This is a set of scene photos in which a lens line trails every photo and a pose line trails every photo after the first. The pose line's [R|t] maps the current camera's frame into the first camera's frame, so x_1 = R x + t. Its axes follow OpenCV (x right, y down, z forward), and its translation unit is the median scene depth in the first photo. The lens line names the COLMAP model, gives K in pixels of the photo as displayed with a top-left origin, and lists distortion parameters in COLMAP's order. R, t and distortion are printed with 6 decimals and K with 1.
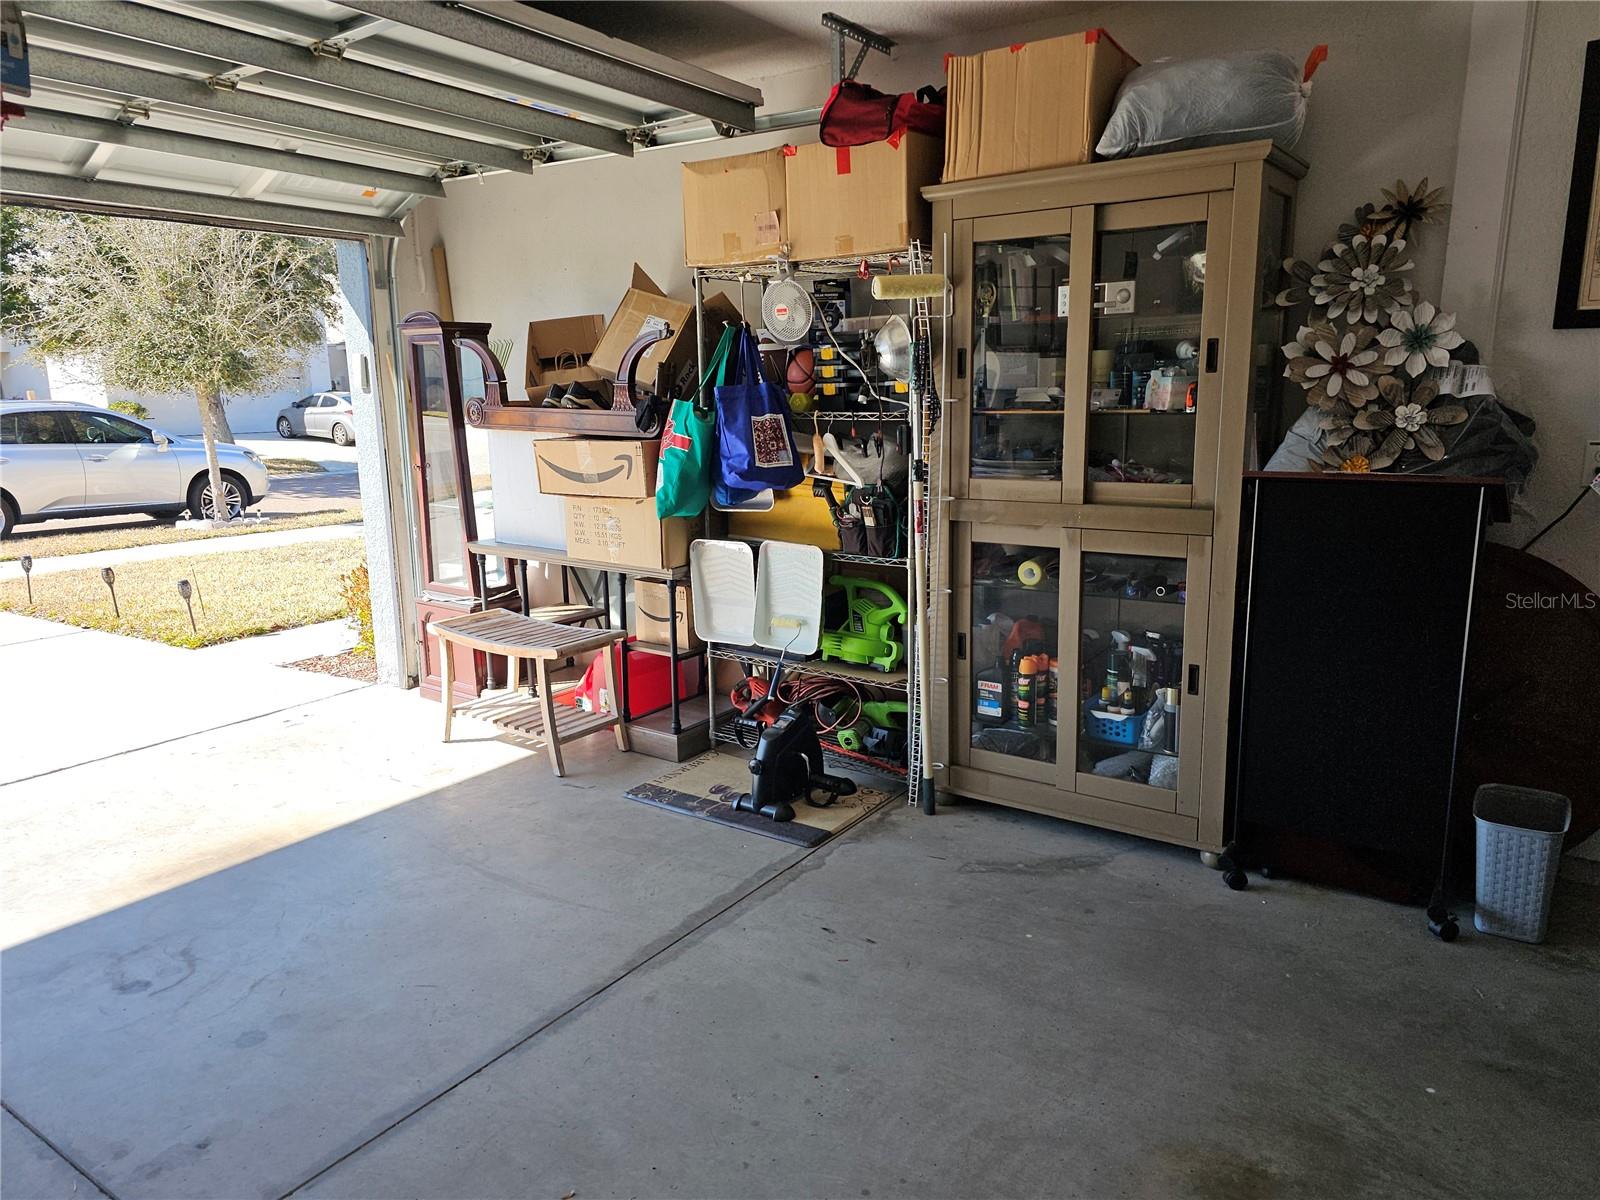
lens RADIAL K [[1072.2, 0, 813.0], [0, 1072.2, 603.2], [0, 0, 1]] dist [0.060060, -0.052668]
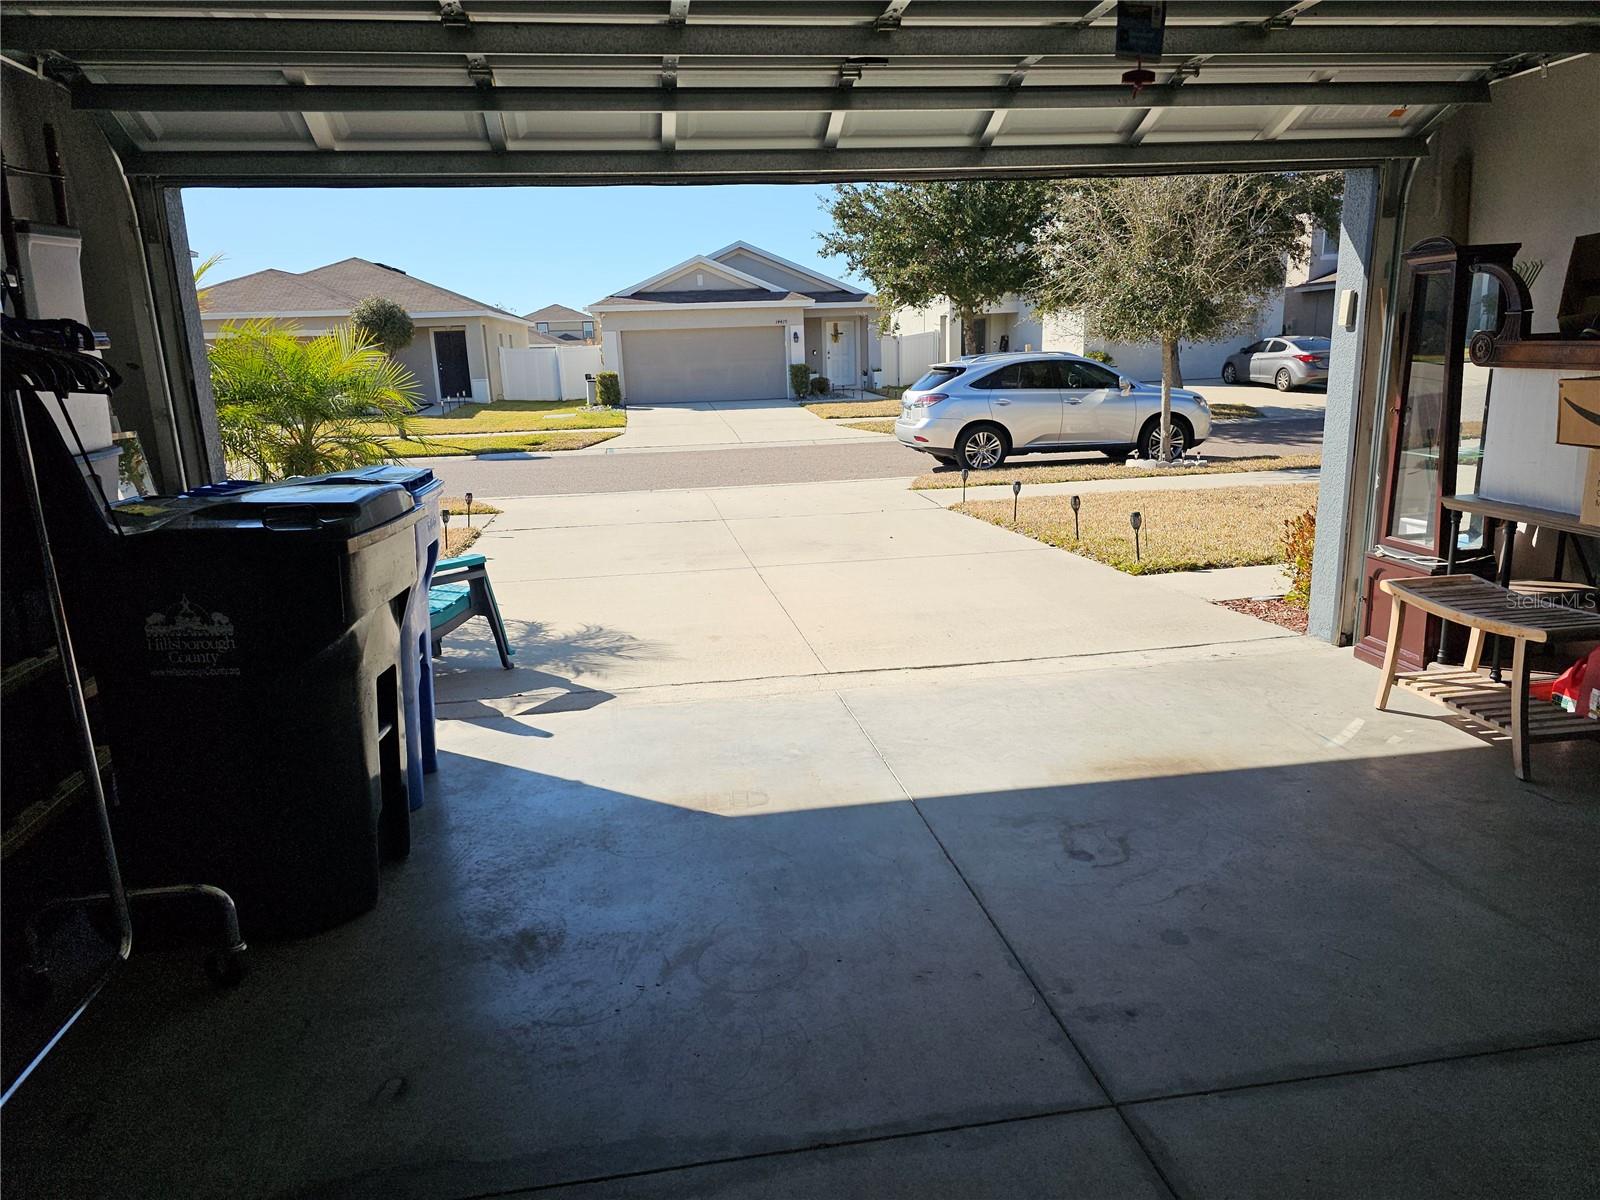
lens RADIAL K [[1072.2, 0, 786.0], [0, 1072.2, 603.5], [0, 0, 1]] dist [0.060060, -0.052668]
pose [[0.676268, 0.151709, -0.720865, -0.024855], [-0.116394, 0.988277, 0.098794, 0.005482], [0.727403, 0.017094, 0.685998, -0.010747]]
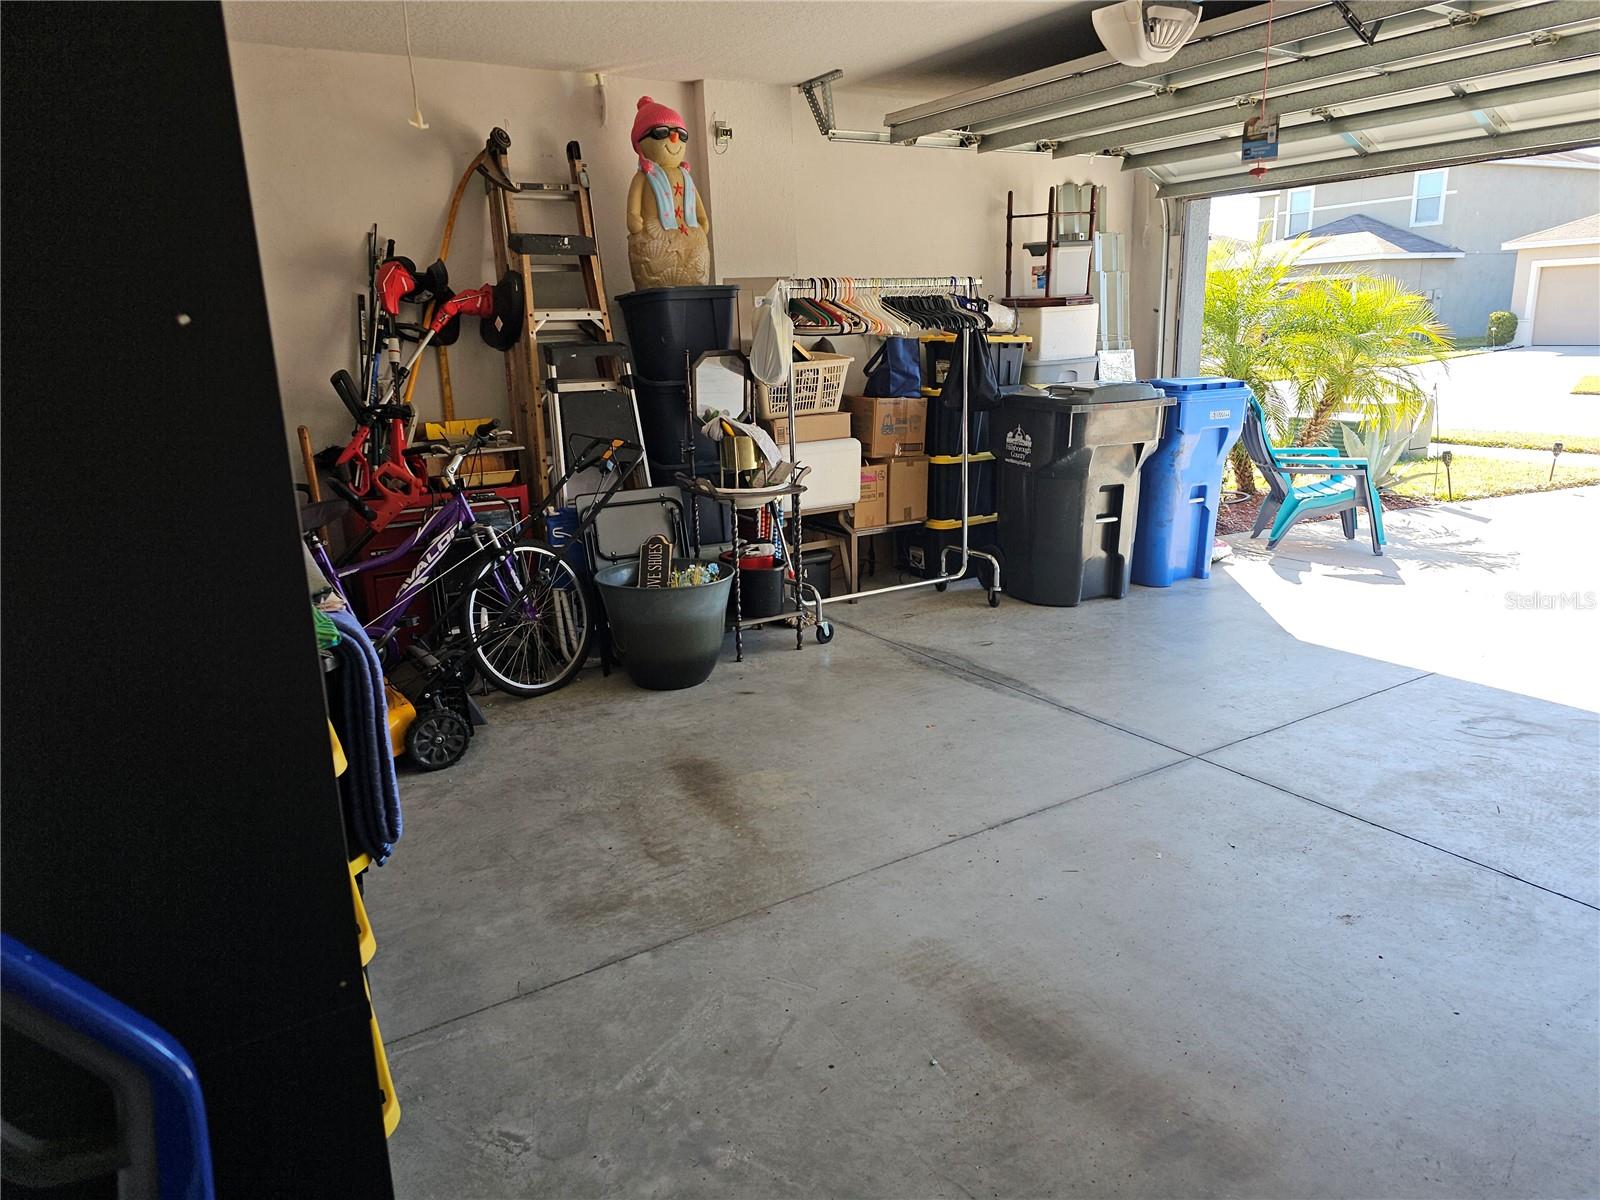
lens RADIAL K [[1072.2, 0, 801.5], [0, 1072.2, 596.6], [0, 0, 1]] dist [0.060060, -0.052668]
pose [[-0.406832, 0.237288, -0.882146, 0.495190], [-0.152665, 0.934432, 0.321760, -0.067843], [0.900656, 0.265575, -0.343931, 0.348495]]
